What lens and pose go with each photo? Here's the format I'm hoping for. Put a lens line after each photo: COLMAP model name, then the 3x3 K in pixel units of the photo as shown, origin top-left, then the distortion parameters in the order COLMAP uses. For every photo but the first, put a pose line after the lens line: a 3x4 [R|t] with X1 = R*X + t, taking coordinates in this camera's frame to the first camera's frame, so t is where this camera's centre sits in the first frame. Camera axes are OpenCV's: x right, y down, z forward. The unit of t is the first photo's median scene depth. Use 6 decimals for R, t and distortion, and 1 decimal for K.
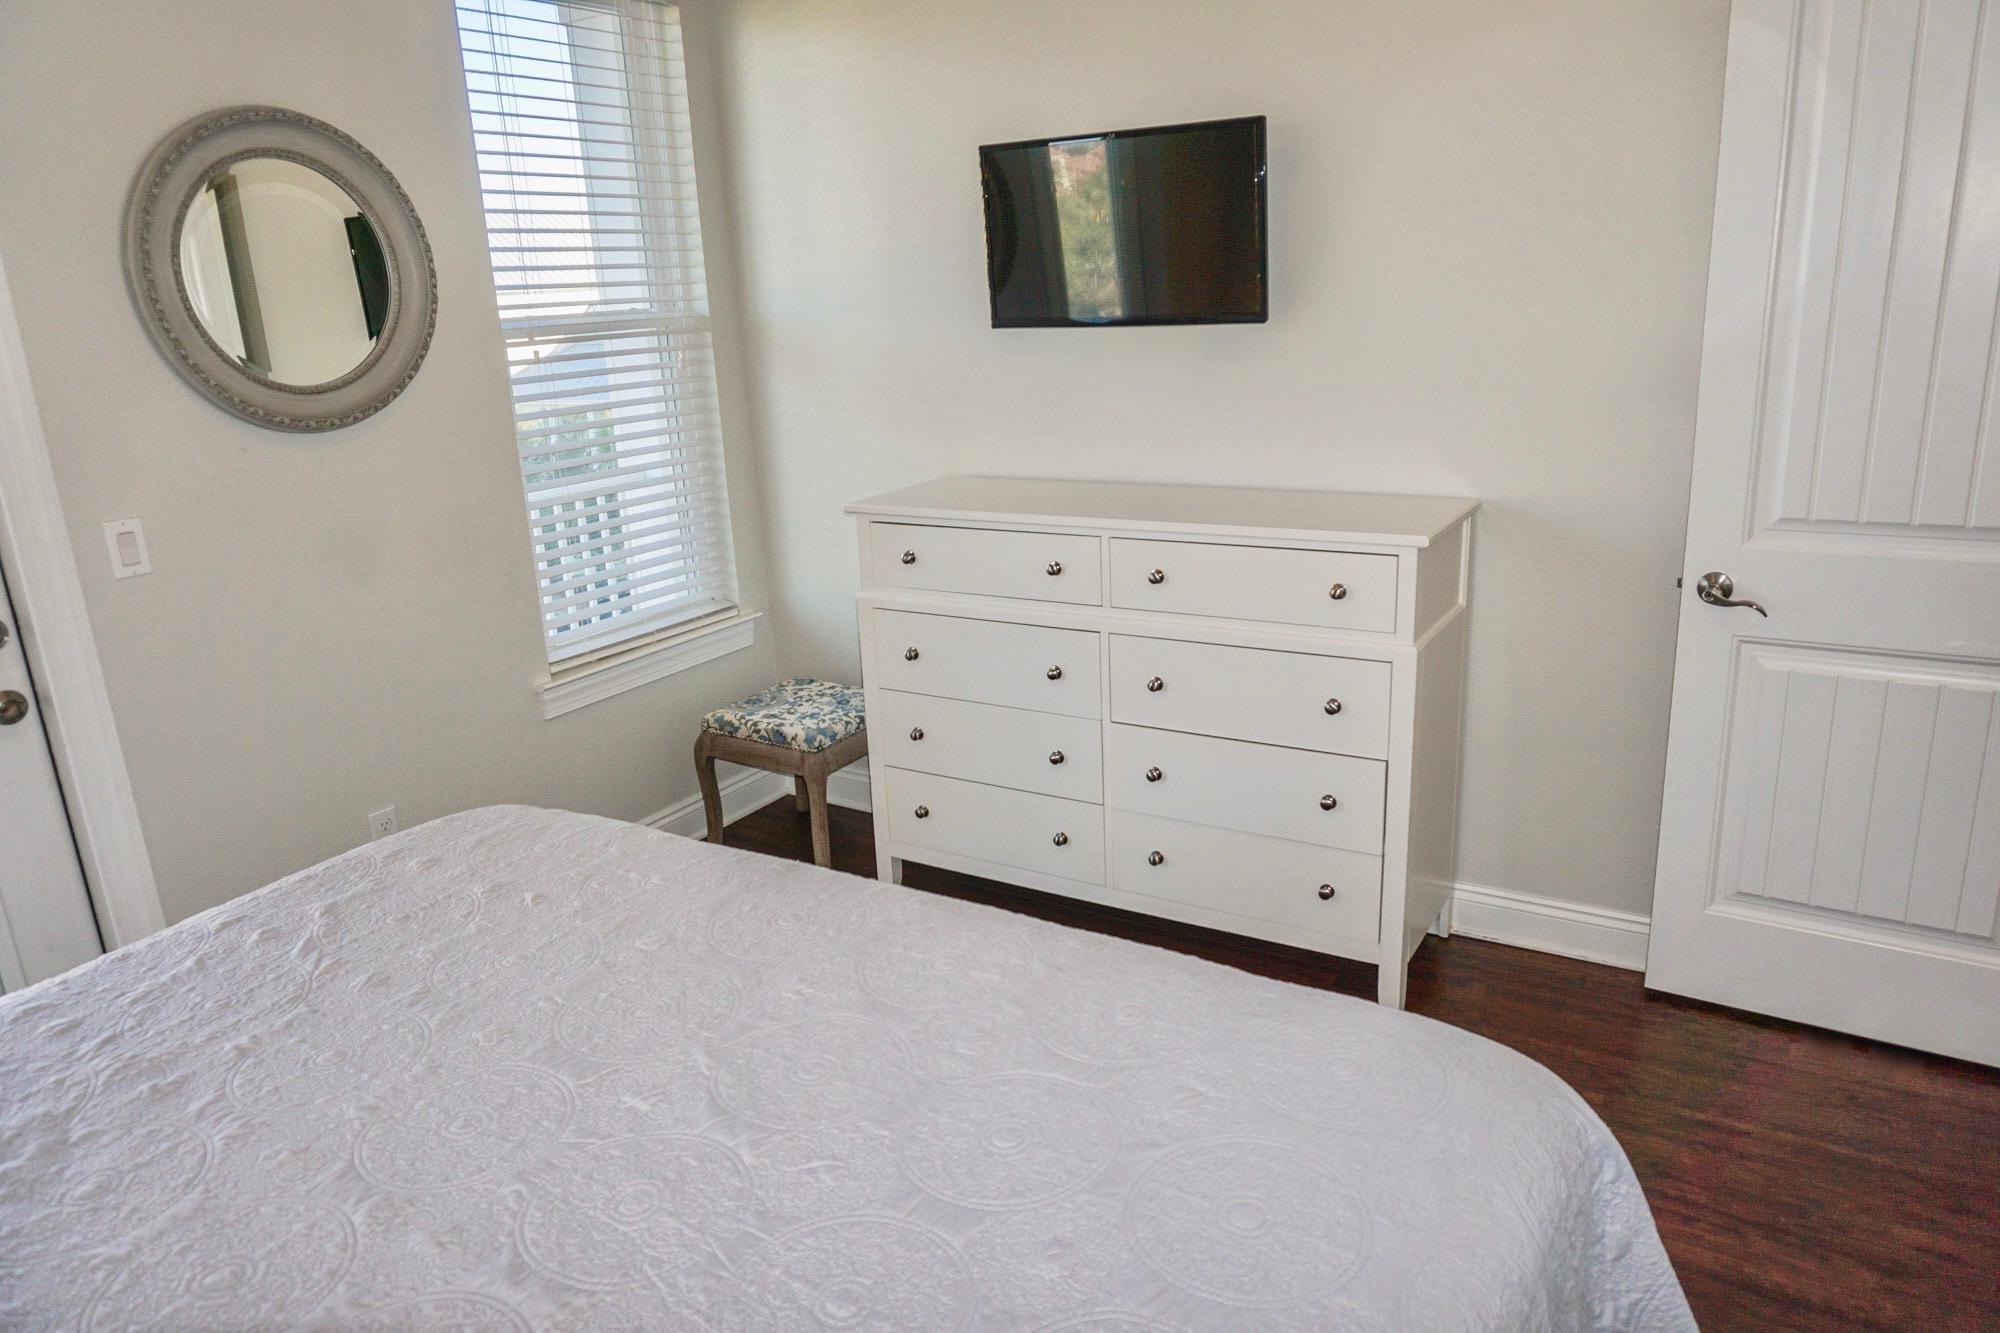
lens RADIAL K [[1372.6, 0, 985.3], [0, 1372.6, 665.2], [0, 0, 1]] dist [-0.005769, -0.000044]
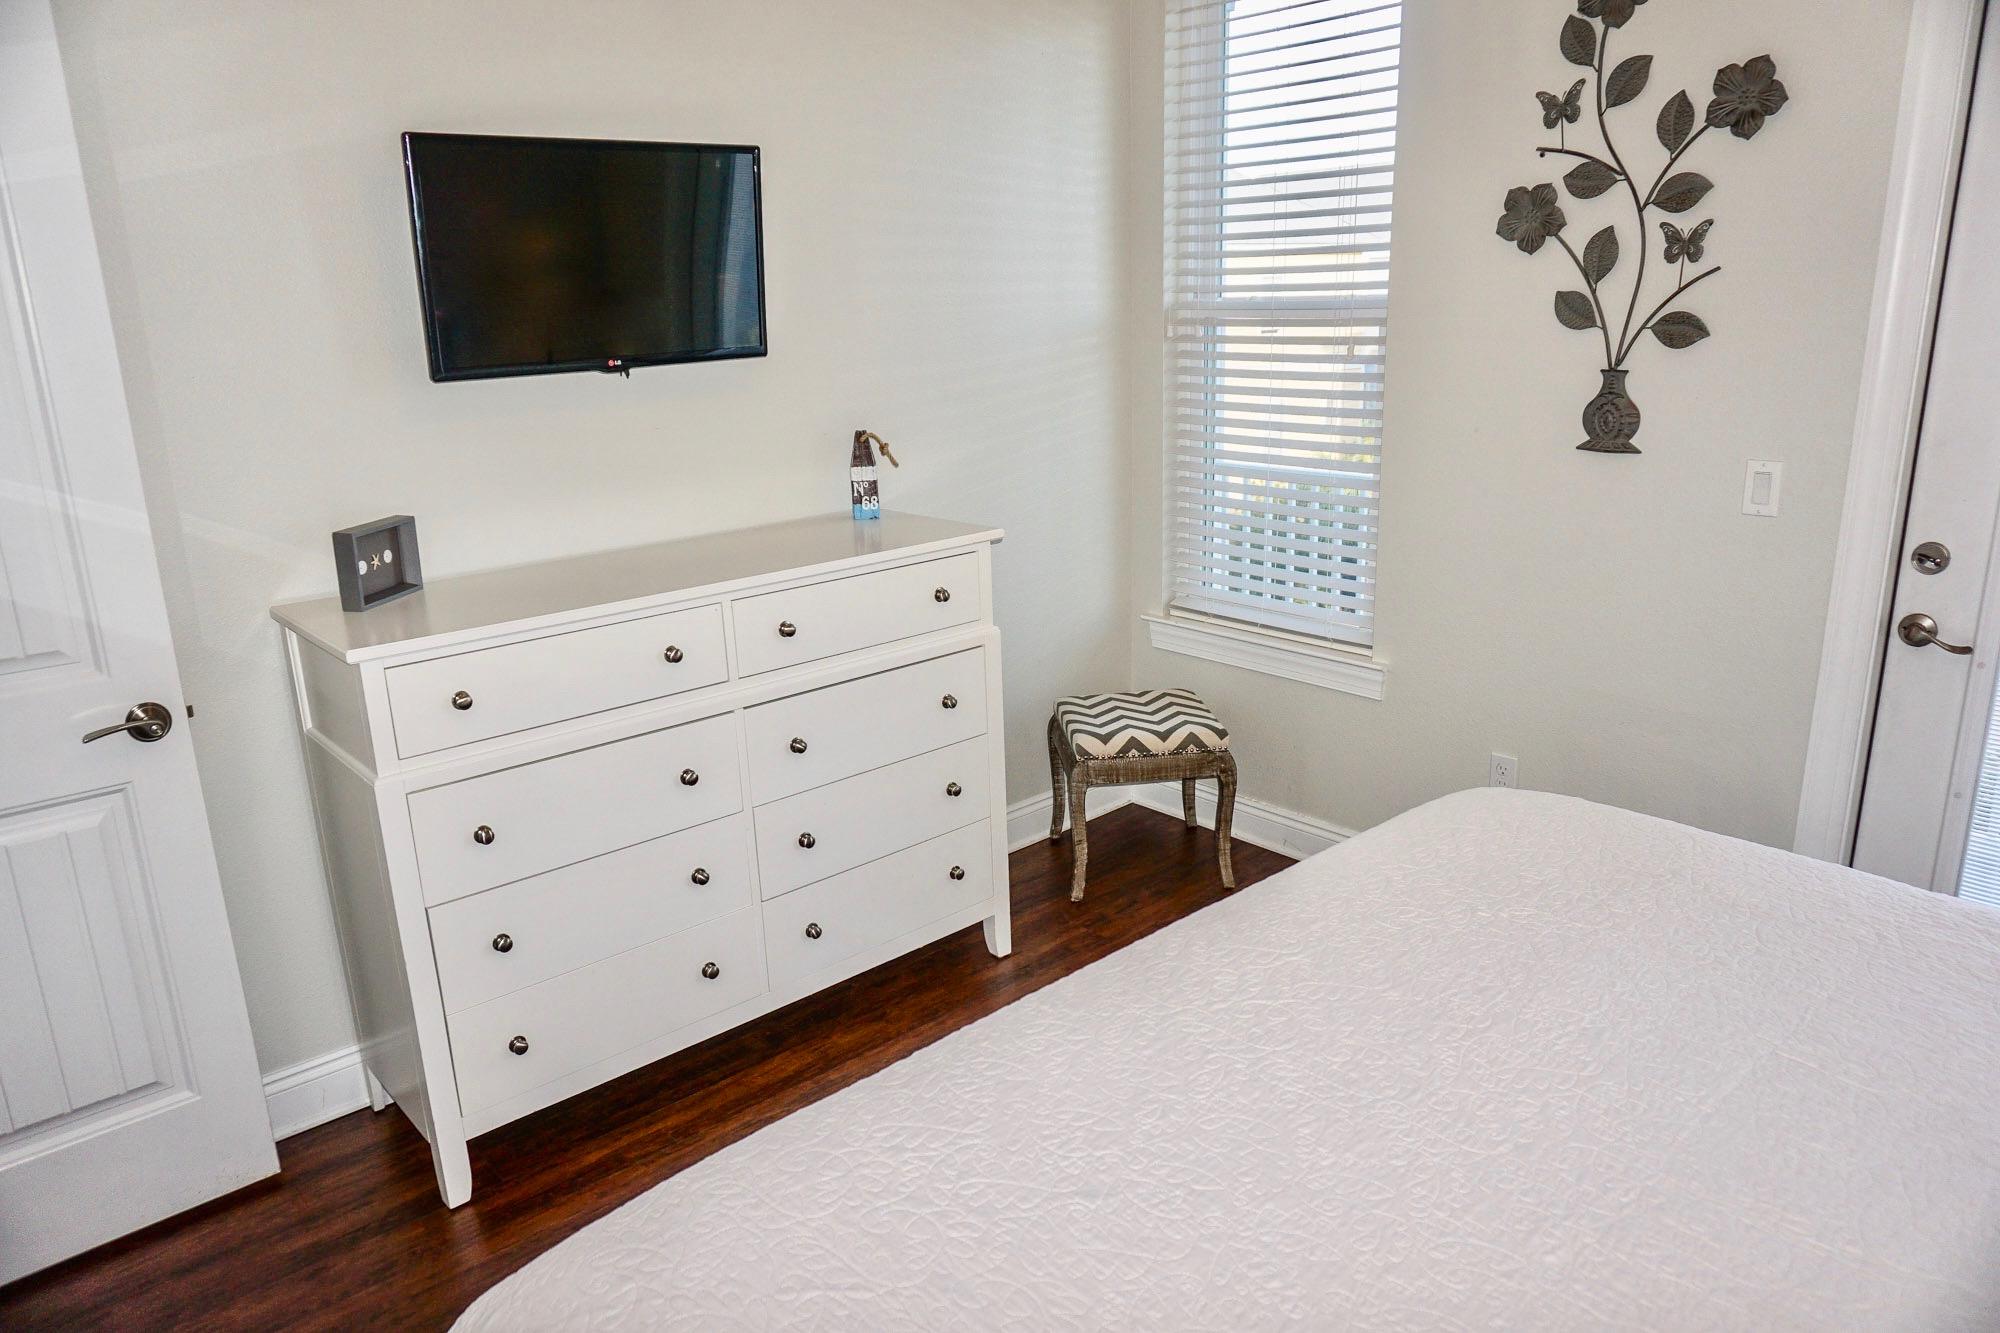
lens RADIAL K [[1372.6, 0, 985.3], [0, 1372.6, 665.2], [0, 0, 1]] dist [-0.005769, -0.000044]
pose [[0.318626, -0.224599, 0.920887, -0.674738], [0.289573, 0.948142, 0.131054, -0.121154], [-0.902566, 0.224907, 0.367140, 0.537331]]
